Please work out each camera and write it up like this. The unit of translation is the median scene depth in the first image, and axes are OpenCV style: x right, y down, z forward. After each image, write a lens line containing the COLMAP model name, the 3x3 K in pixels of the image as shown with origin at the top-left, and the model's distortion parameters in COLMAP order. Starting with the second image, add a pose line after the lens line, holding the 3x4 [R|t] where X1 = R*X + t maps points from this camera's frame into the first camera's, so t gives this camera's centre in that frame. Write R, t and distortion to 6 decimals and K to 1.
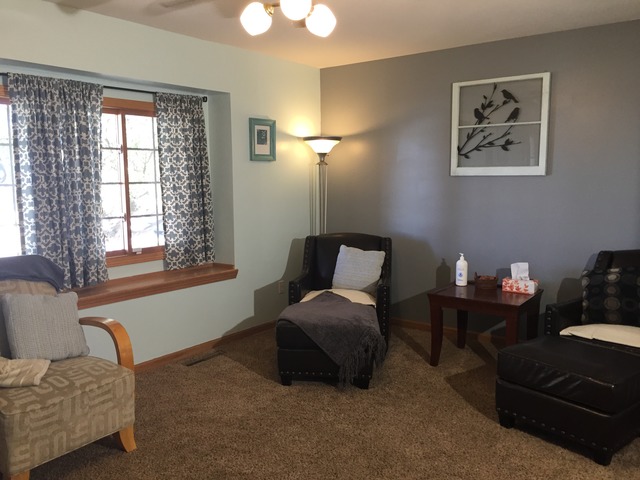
lens RADIAL K [[535.1, 0, 318.9], [0, 535.1, 237.7], [0, 0, 1]] dist [0.013043, -0.027316]
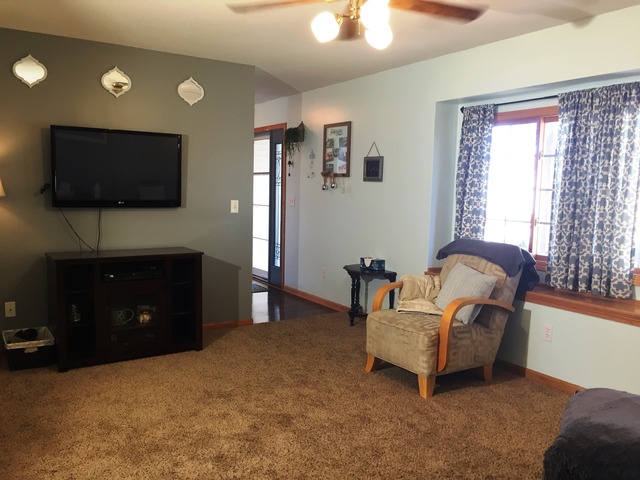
lens RADIAL K [[535.1, 0, 318.6], [0, 535.1, 242.7], [0, 0, 1]] dist [0.013043, -0.027316]
pose [[-0.343687, 0.083378, -0.935375, 0.710001], [-0.135437, 0.981236, 0.137230, -0.074303], [0.929266, 0.173849, -0.325946, 0.914370]]
